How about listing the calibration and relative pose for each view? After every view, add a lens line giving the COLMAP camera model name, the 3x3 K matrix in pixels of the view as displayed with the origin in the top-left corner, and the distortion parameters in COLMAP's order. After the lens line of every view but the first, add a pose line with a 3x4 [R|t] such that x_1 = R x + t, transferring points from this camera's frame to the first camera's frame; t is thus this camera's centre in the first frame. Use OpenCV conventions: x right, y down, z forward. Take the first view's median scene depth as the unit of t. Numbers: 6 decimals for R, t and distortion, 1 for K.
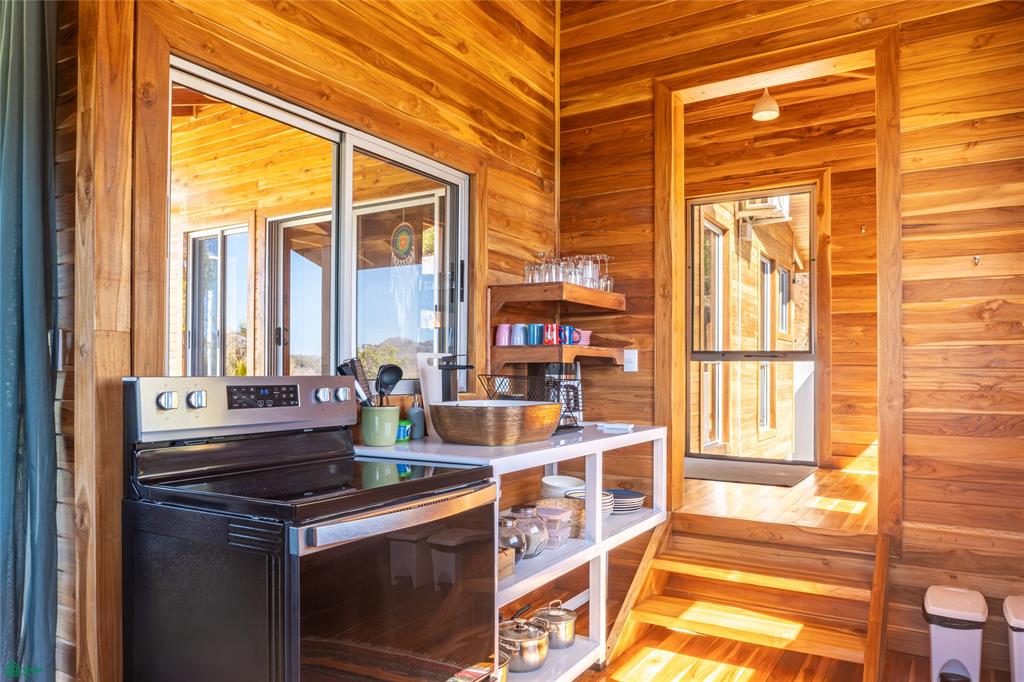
lens RADIAL K [[707.9, 0, 520.9], [0, 707.9, 366.0], [0, 0, 1]] dist [-0.005860, -0.001479]
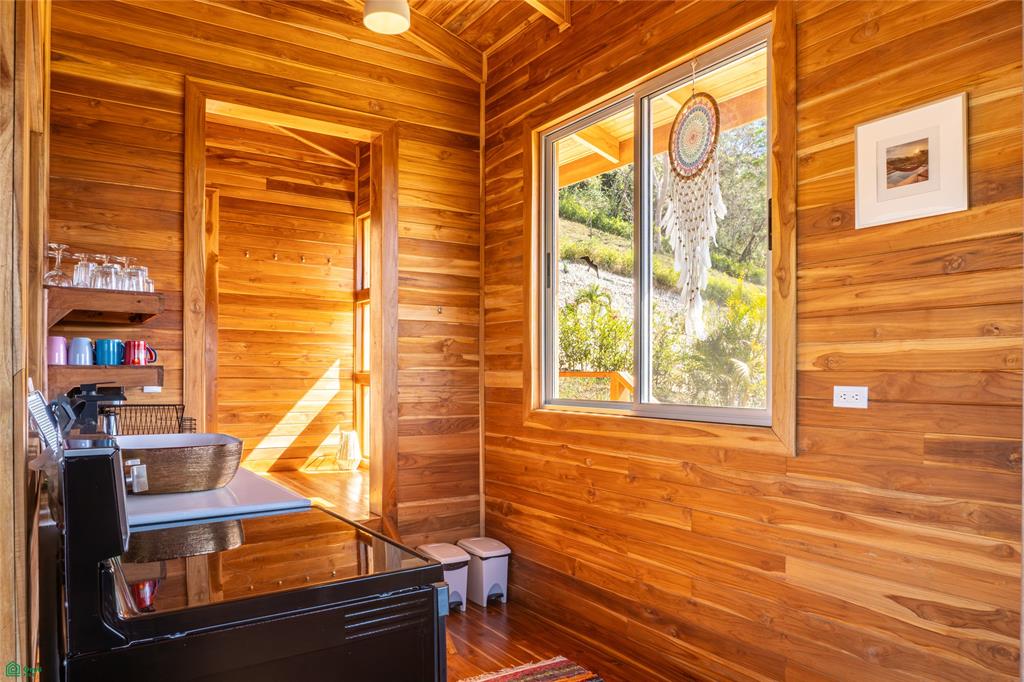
lens RADIAL K [[707.9, 0, 518.0], [0, 707.9, 375.7], [0, 0, 1]] dist [-0.005860, -0.001479]
pose [[0.424806, -0.005125, 0.905270, -0.517160], [-0.009971, 0.999897, 0.010340, -0.030835], [-0.905229, -0.013419, 0.424711, 0.230457]]
